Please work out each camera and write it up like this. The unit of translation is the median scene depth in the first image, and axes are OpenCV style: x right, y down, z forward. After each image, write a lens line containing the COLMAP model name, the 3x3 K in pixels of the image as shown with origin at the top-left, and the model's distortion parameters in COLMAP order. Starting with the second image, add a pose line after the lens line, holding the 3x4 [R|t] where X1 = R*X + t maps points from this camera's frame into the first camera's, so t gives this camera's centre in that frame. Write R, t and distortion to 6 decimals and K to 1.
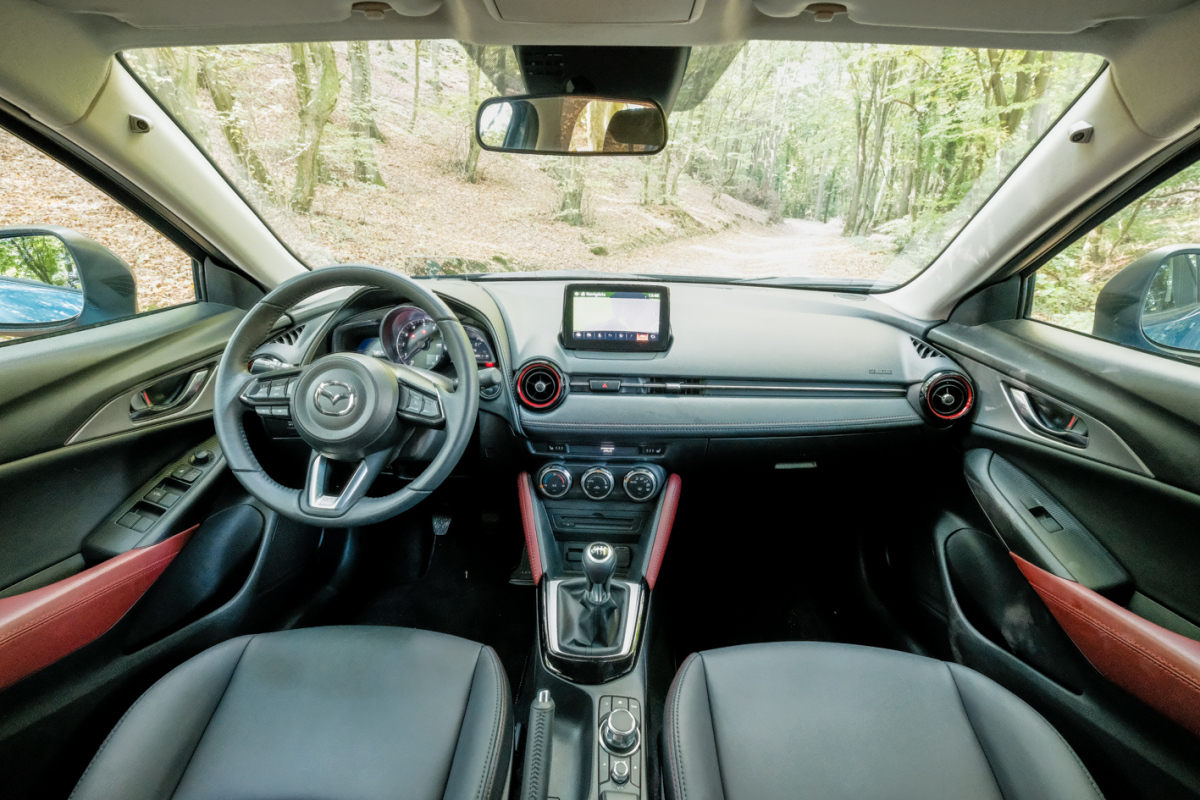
lens RADIAL K [[530.0, 0, 599.5], [0, 530.0, 396.7], [0, 0, 1]] dist [-0.001170, 0.000253]
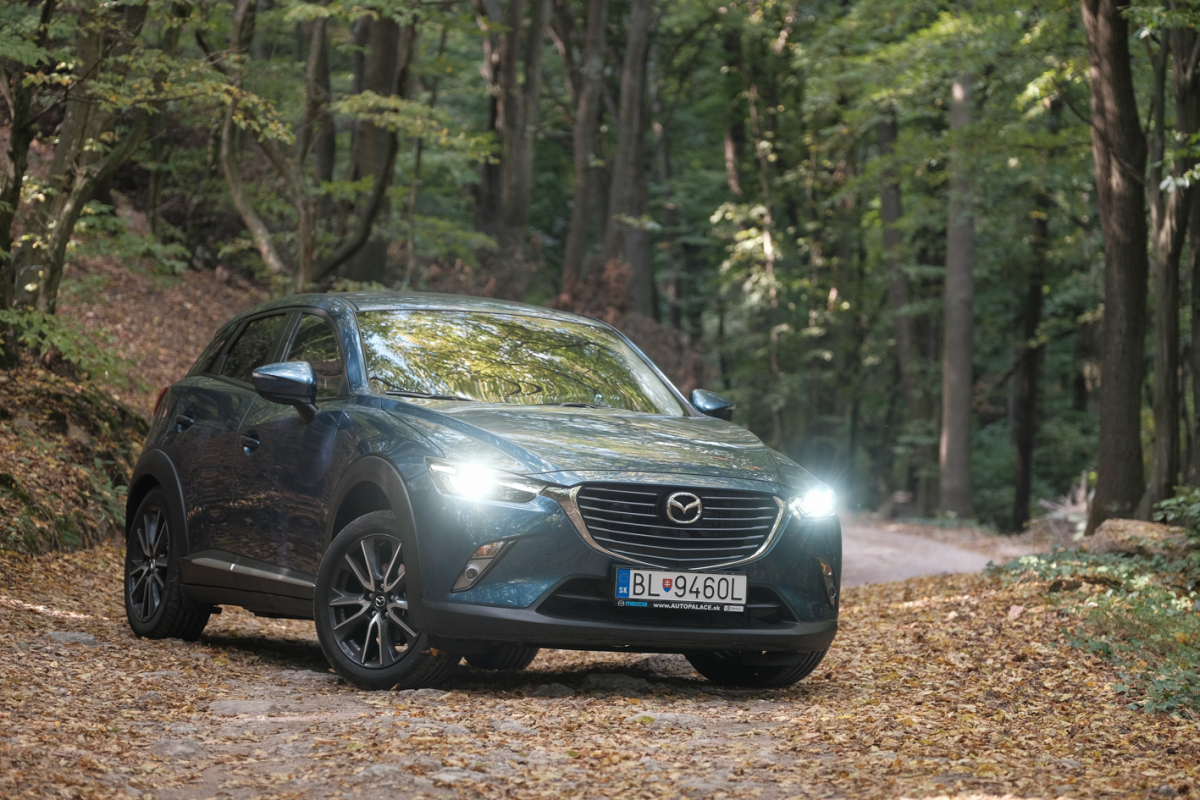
lens RADIAL K [[4456.2, 0, 606.4], [0, 4456.2, 399.1], [0, 0, 1]] dist [0.200293, 0.000000]
pose [[0.960807, 0.011290, 0.276989, -1.592630], [0.085232, 0.938743, -0.333911, 2.612104], [-0.263792, 0.344432, 0.900989, -6.257252]]
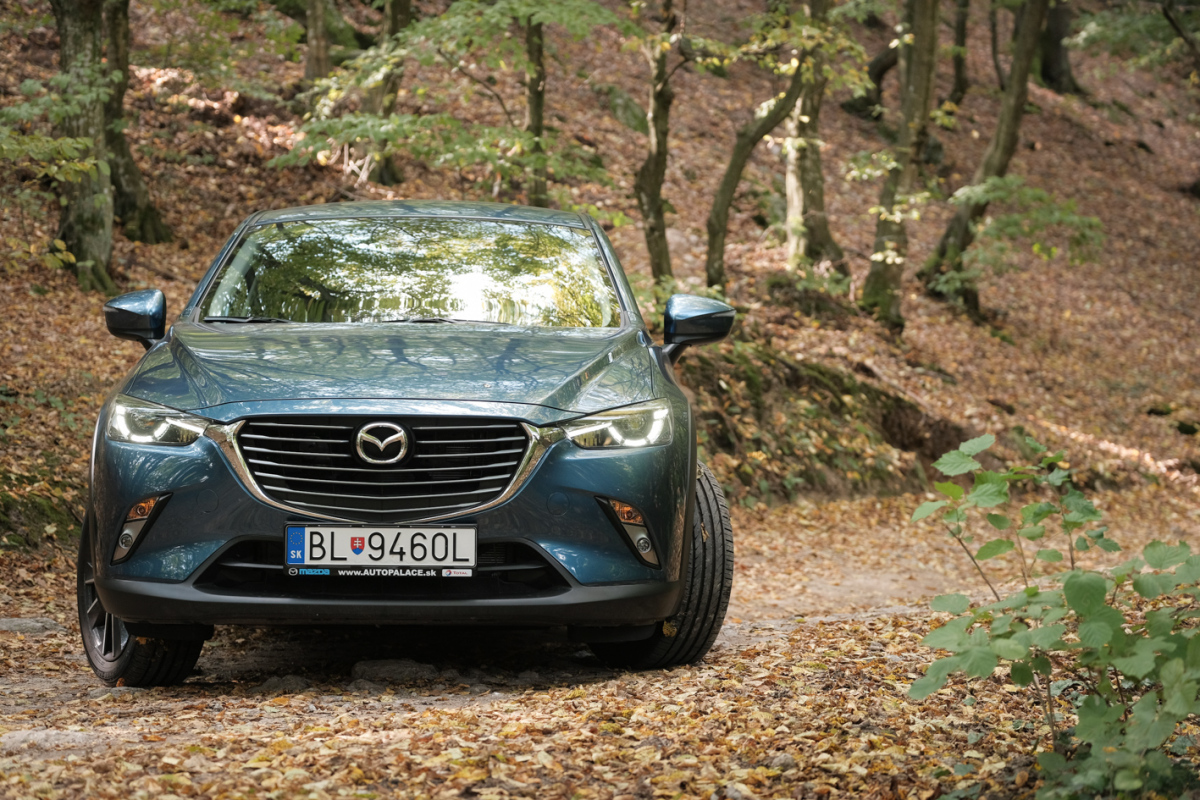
lens RADIAL K [[3653.6, 0, 597.3], [0, 3653.6, 391.6], [0, 0, 1]] dist [0.091877, 0.000000]
pose [[0.992130, -0.042791, -0.117669, 4.117384], [-0.001156, 0.936616, -0.350355, 1.213863], [0.125203, 0.347734, 0.929196, -1.653752]]
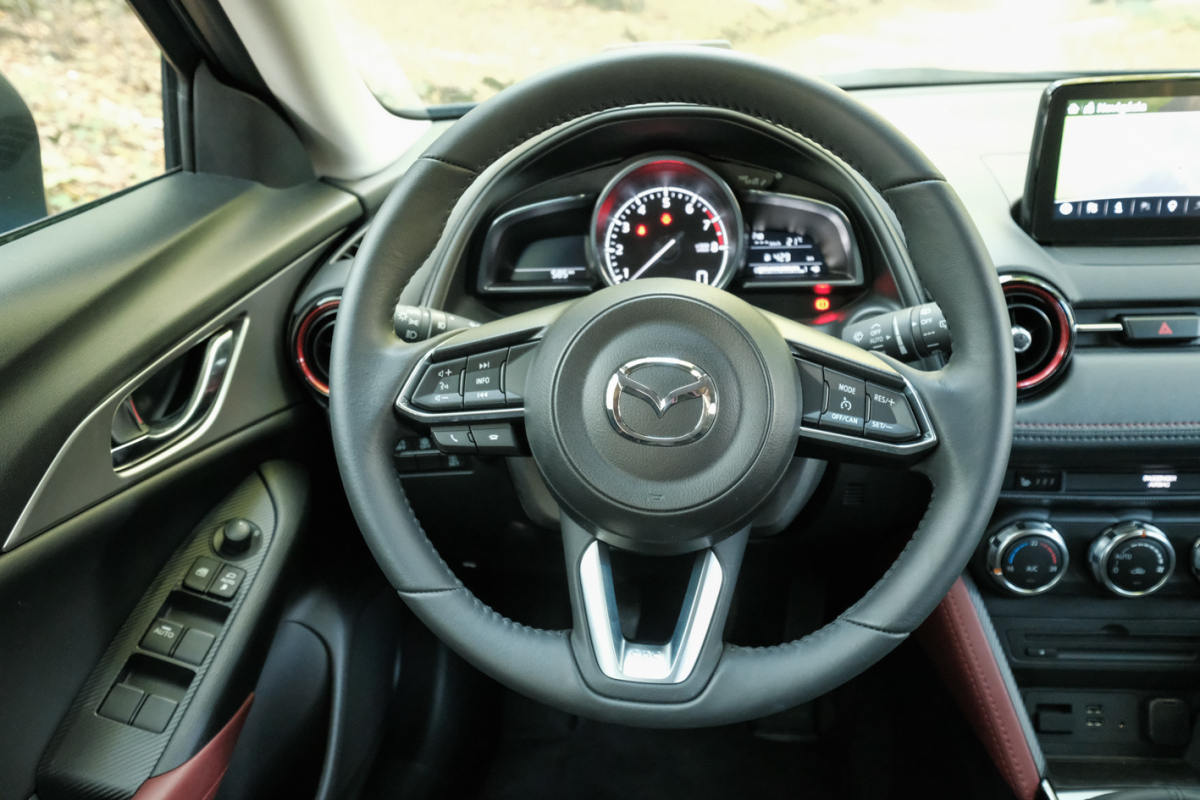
lens RADIAL K [[933.9, 0, 595.4], [0, 933.9, 394.8], [0, 0, 1]] dist [0.004824, 0.011077]
pose [[0.998371, -0.038401, -0.042208, -0.392533], [0.041433, 0.996435, 0.073492, -0.040910], [0.039236, -0.075121, 0.996402, 0.242935]]
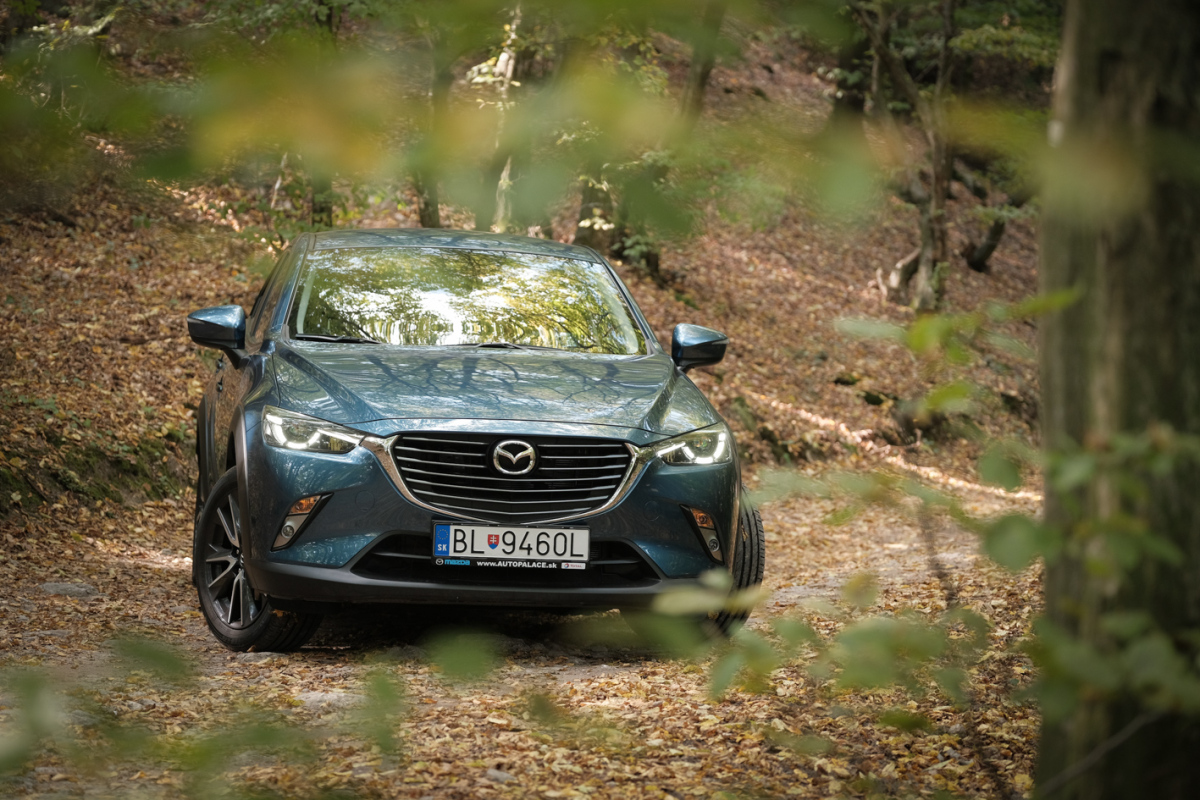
lens RADIAL K [[3971.8, 0, 595.3], [0, 3971.8, 403.3], [0, 0, 1]] dist [0.093570, 0.000000]
pose [[0.999769, -0.010886, 0.018511, 2.582656], [0.016330, 0.945193, -0.326104, 1.877779], [-0.013946, 0.326331, 0.945153, -4.495799]]
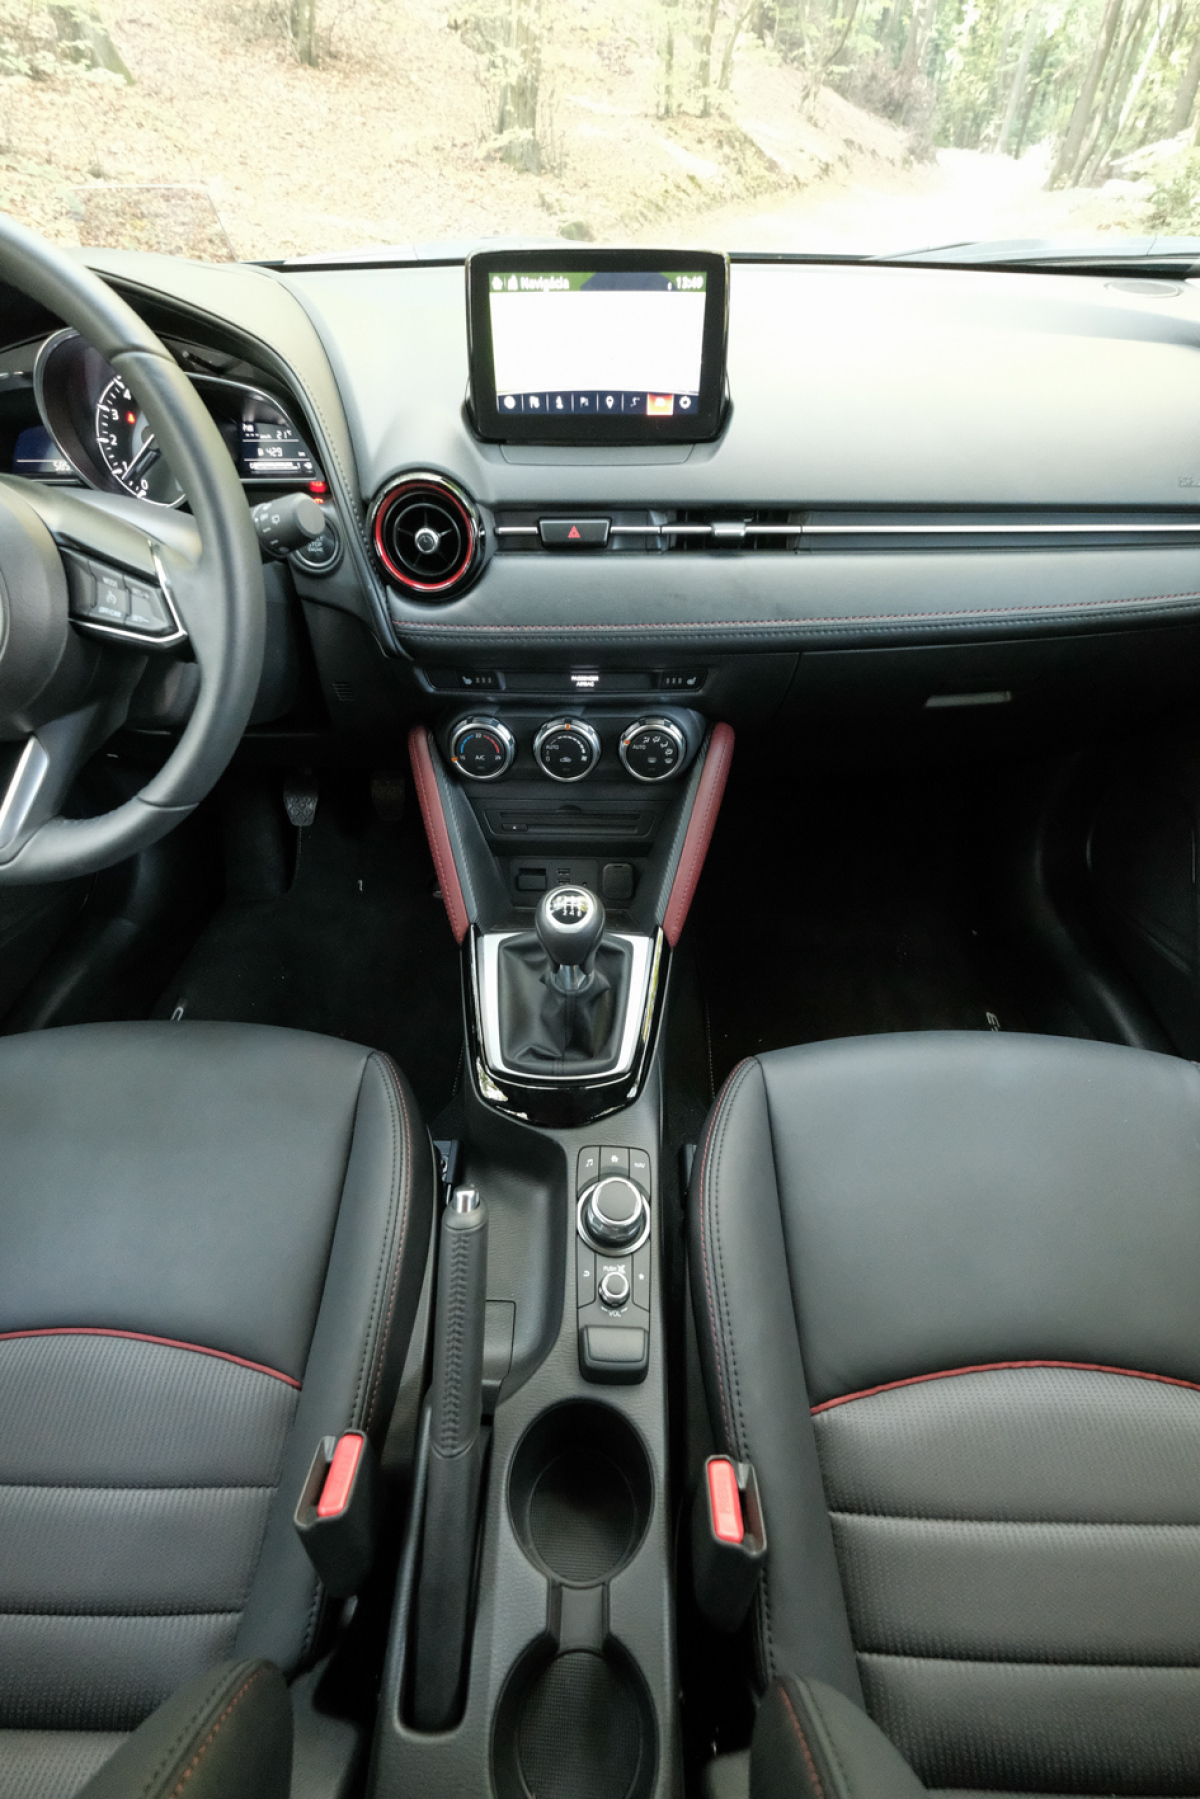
lens RADIAL K [[794.6, 0, 593.0], [0, 794.6, 901.9], [0, 0, 1]] dist [-0.001170, 0.000253]
pose [[0.999668, -0.025476, -0.003922, 0.019764], [0.024821, 0.910326, 0.413148, -0.014106], [-0.006955, -0.413108, 0.910656, 0.260706]]
